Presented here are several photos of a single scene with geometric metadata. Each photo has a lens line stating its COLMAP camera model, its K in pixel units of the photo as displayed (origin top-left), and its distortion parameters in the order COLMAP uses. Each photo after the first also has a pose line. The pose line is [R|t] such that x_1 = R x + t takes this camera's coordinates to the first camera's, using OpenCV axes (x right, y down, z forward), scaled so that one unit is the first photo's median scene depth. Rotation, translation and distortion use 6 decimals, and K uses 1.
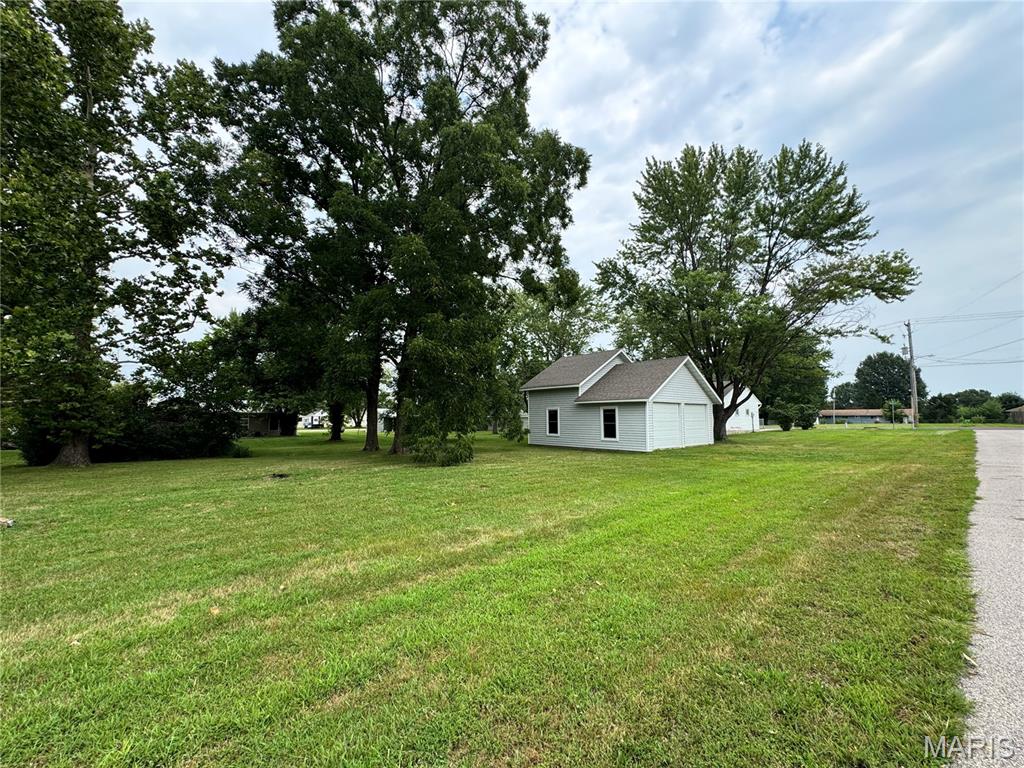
lens RADIAL K [[408.4, 0, 512.0], [0, 408.4, 384.0], [0, 0, 1]] dist [-0.002494, -0.000060]
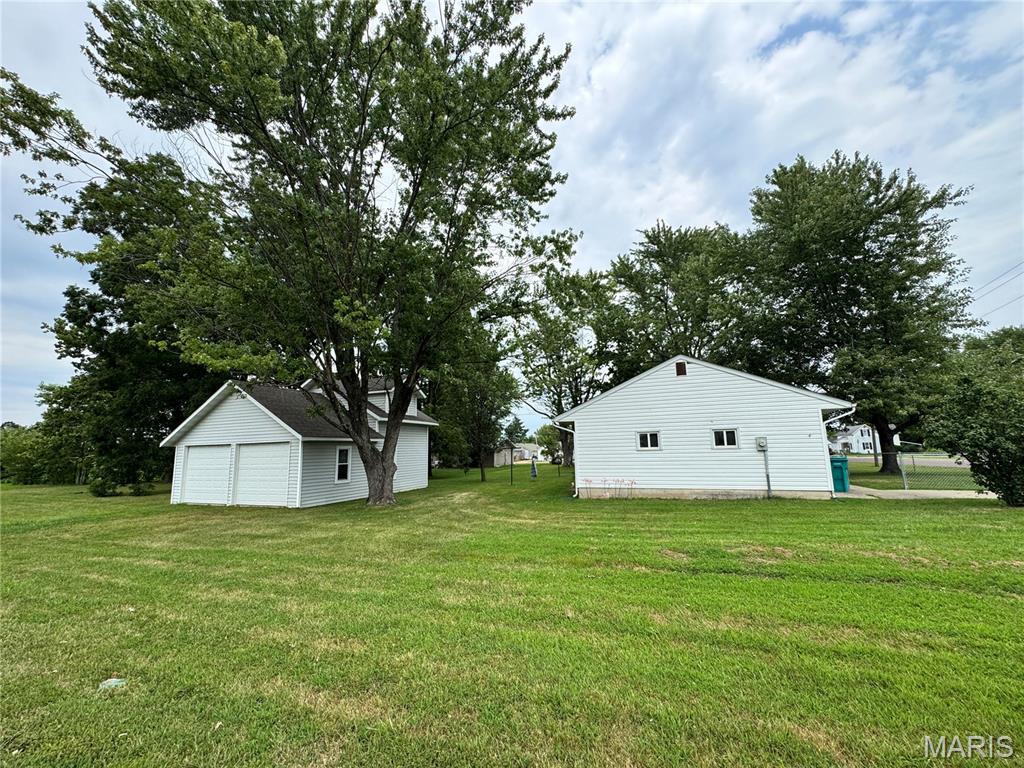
lens RADIAL K [[408.4, 0, 512.0], [0, 408.4, 384.0], [0, 0, 1]] dist [-0.002494, -0.000060]
pose [[0.459778, -0.143438, -0.876373, 1.174559], [0.101608, 0.988885, -0.108545, 0.062196], [0.882202, -0.039140, 0.469242, 0.980557]]
